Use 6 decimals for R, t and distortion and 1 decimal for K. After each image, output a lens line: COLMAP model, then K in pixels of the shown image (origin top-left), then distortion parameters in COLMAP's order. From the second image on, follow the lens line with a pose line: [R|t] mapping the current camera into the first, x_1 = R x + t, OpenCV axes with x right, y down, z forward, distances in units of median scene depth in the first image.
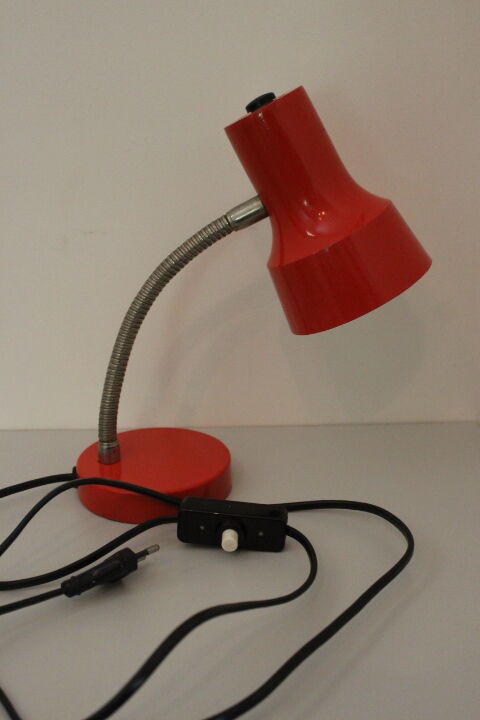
lens RADIAL K [[583.2, 0, 240.0], [0, 583.2, 360.0], [0, 0, 1]] dist [-0.058919, -0.000882]
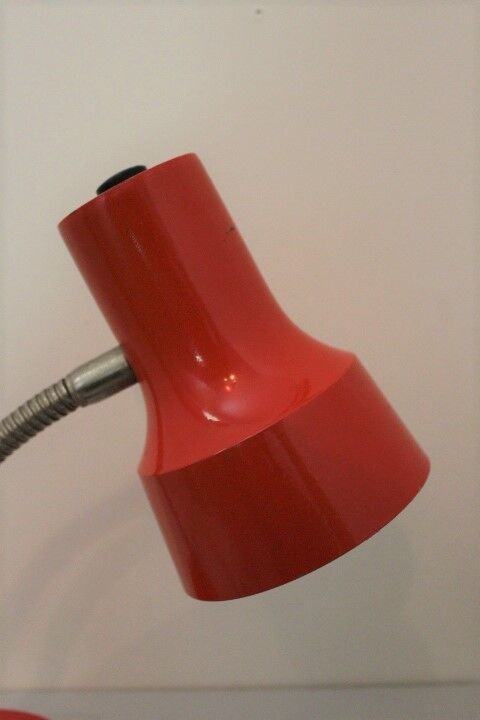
lens RADIAL K [[565.9, 0, 240.0], [0, 565.9, 360.0], [0, 0, 1]] dist [-0.004834, -0.001072]
pose [[0.997238, 0.036357, 0.064760, 0.111051], [-0.014936, 0.952344, -0.304659, -0.106829], [-0.072750, 0.302850, 0.950257, 0.482210]]
